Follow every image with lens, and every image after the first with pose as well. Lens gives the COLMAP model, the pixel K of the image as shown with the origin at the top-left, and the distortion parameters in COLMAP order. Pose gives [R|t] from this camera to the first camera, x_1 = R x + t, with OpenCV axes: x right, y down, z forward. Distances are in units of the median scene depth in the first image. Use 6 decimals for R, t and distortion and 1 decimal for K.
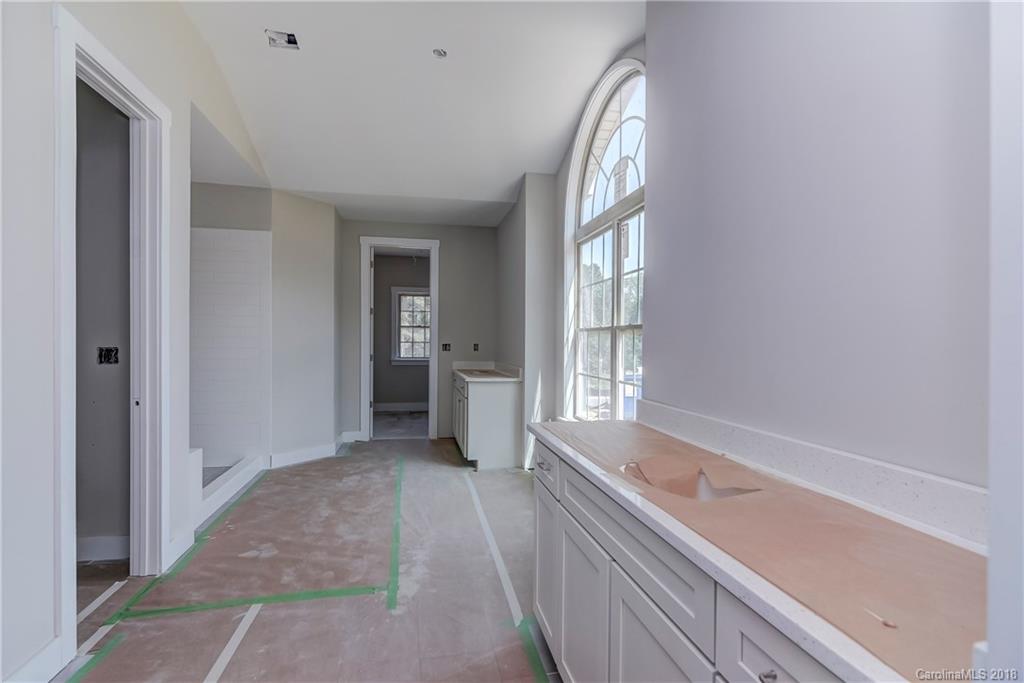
lens RADIAL K [[505.8, 0, 511.6], [0, 505.8, 342.9], [0, 0, 1]] dist [0.031973, -0.000545]
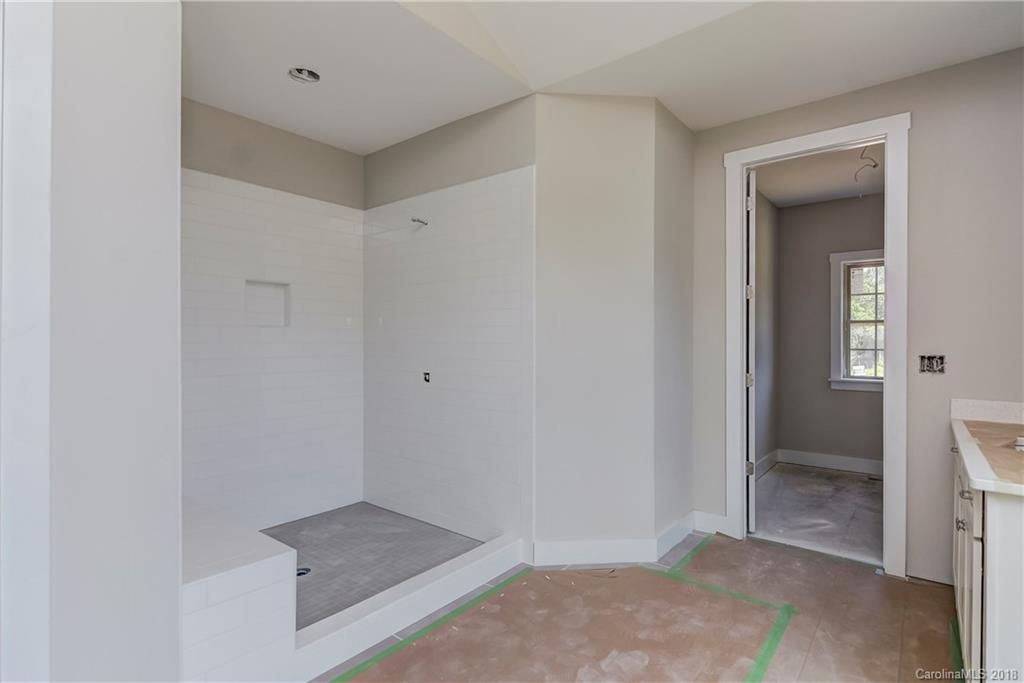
lens RADIAL K [[505.8, 0, 517.2], [0, 505.8, 344.8], [0, 0, 1]] dist [0.031973, -0.000545]
pose [[0.642809, -0.001896, -0.766025, -0.026828], [-0.003166, 0.999982, -0.005132, -0.004314], [0.766020, 0.005724, 0.642791, 0.510222]]
